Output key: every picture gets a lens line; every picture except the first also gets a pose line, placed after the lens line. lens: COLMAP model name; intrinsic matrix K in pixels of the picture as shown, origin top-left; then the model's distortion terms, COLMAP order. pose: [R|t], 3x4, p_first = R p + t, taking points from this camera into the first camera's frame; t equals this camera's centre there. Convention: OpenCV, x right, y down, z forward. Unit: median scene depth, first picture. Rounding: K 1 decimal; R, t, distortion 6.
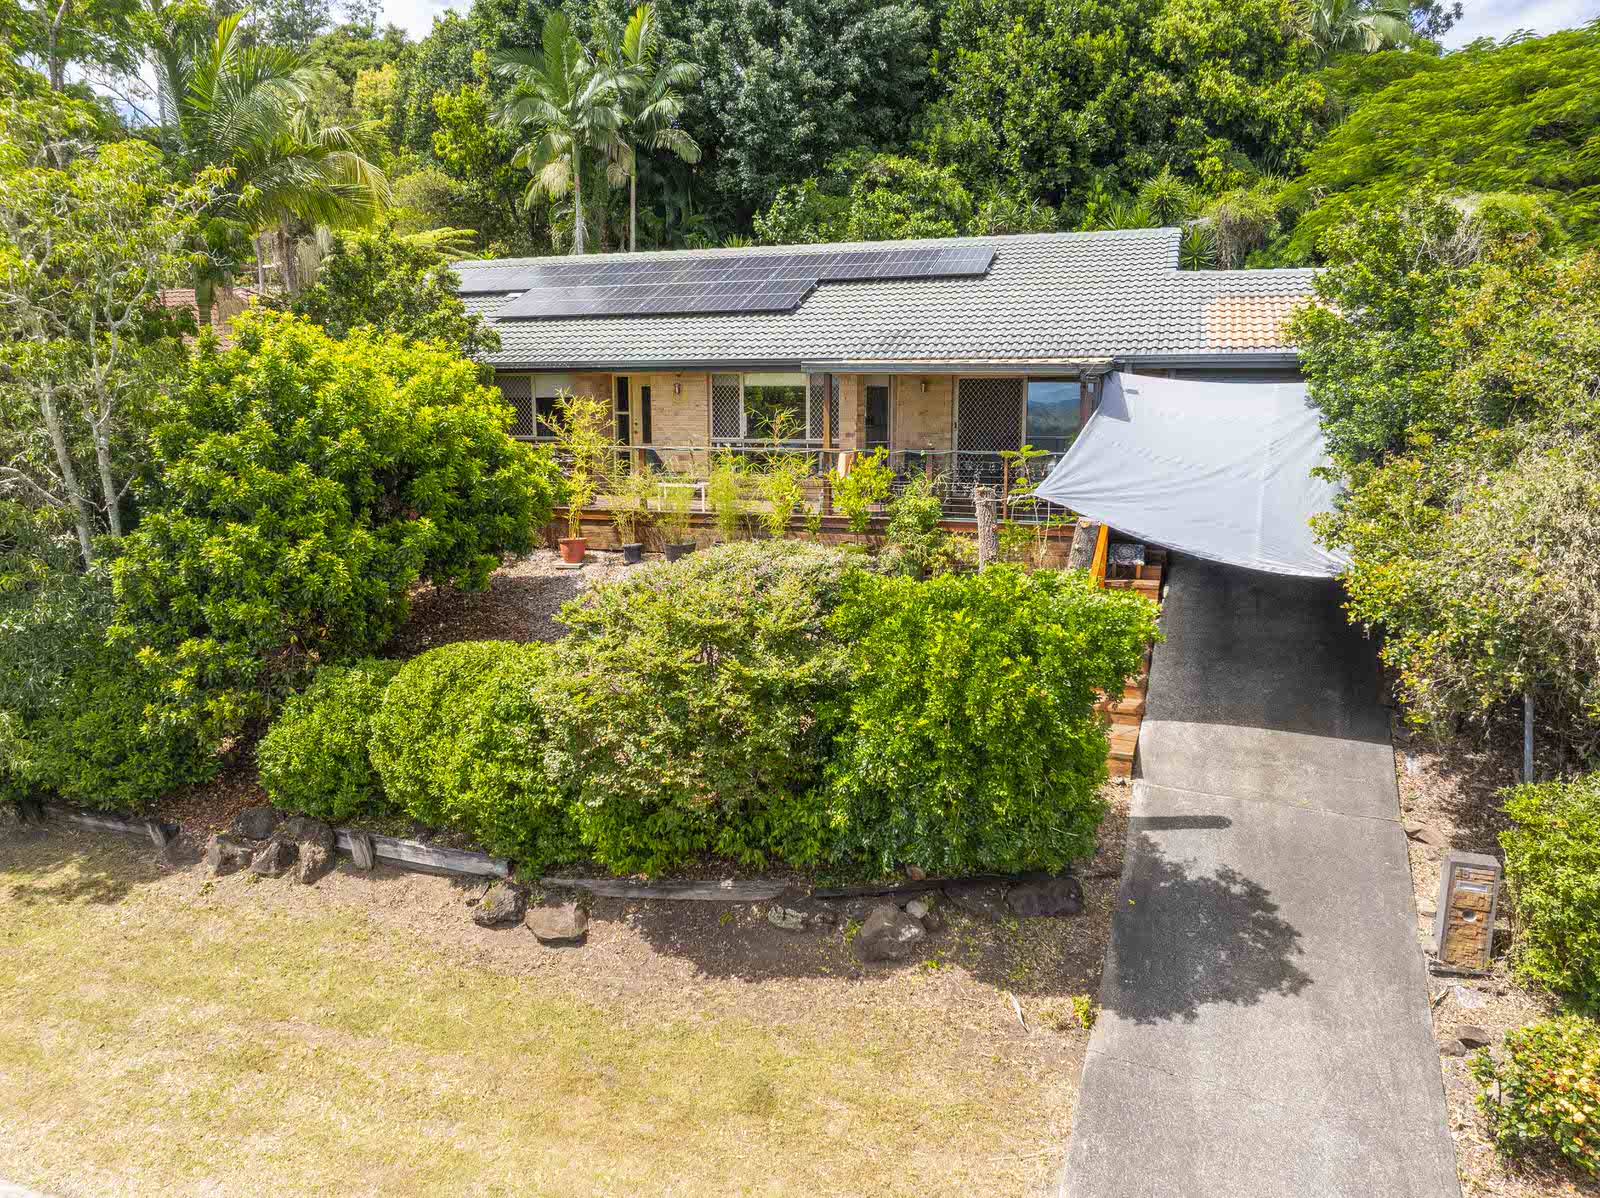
lens RADIAL K [[1115.4, 0, 800.2], [0, 1115.4, 598.7], [0, 0, 1]] dist [-0.042694, 0.017526]
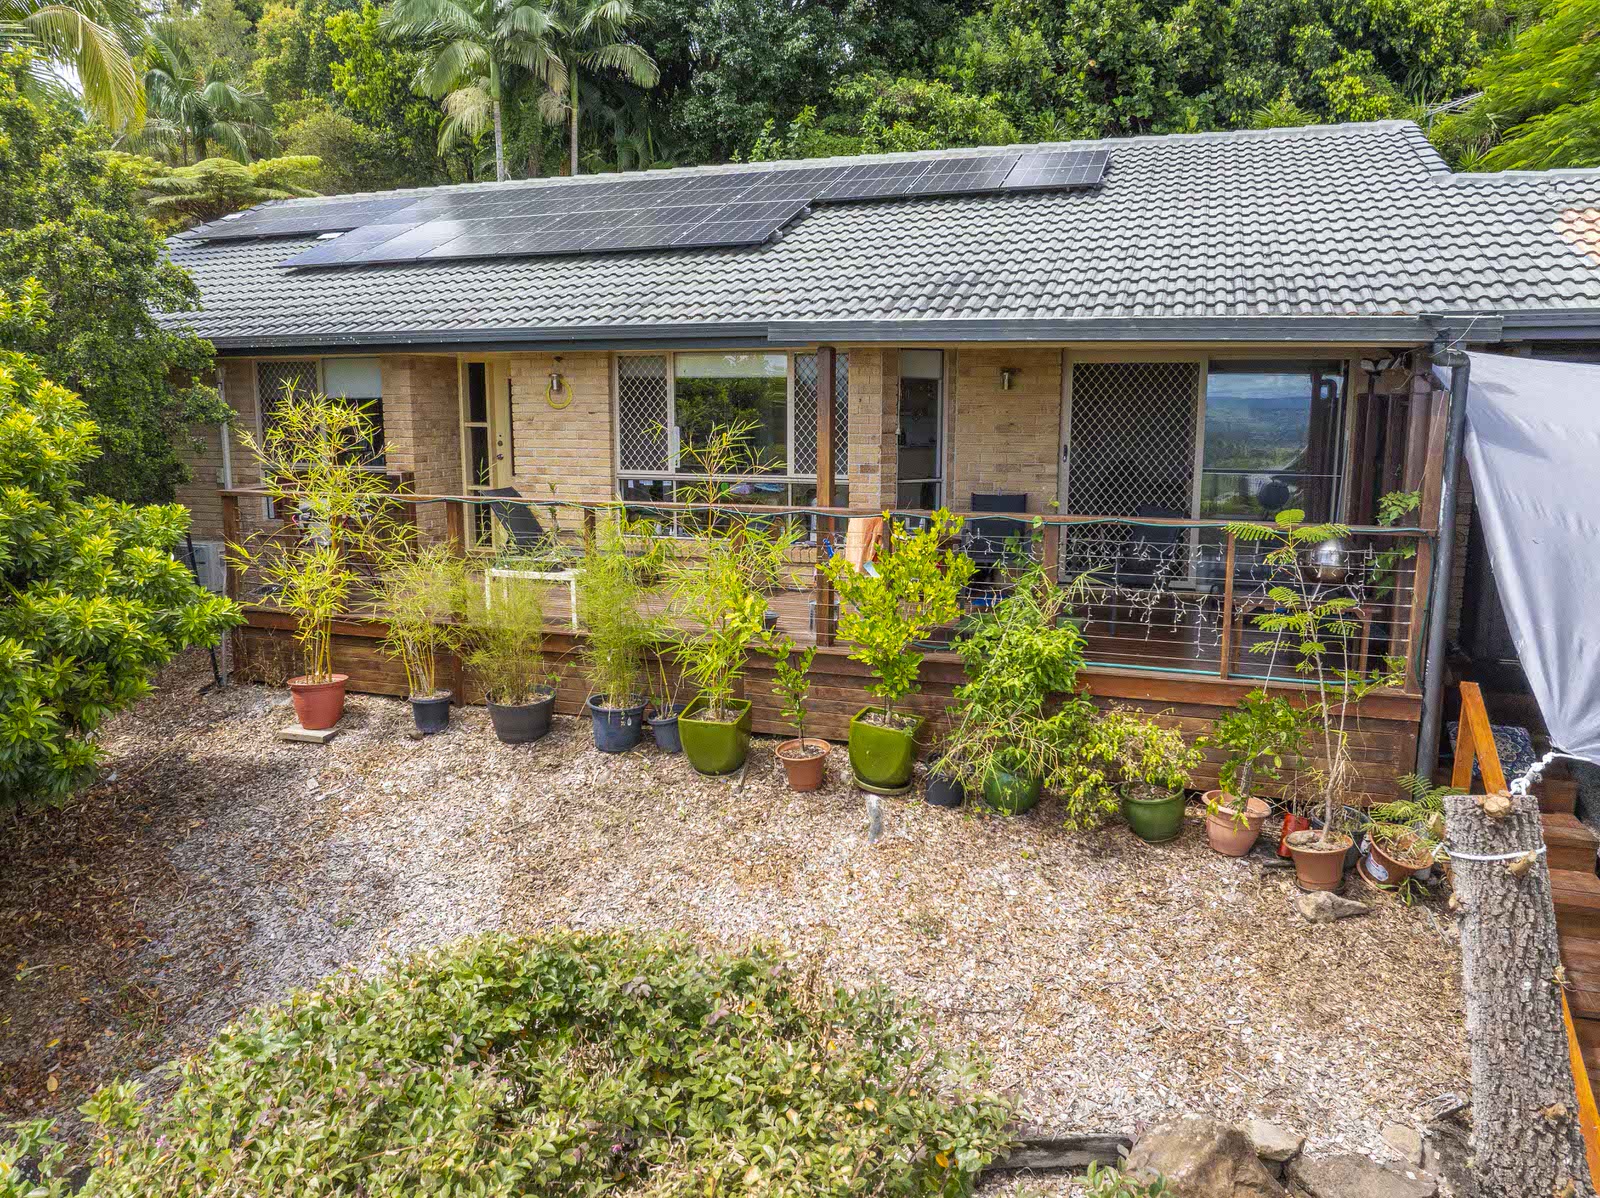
lens RADIAL K [[1115.4, 0, 792.1], [0, 1115.4, 589.0], [0, 0, 1]] dist [-0.042694, 0.017526]
pose [[0.999946, 0.002886, -0.010009, 0.014215], [-0.002989, 0.999942, -0.010375, -0.087778], [0.009978, 0.010404, 0.999896, 0.490348]]
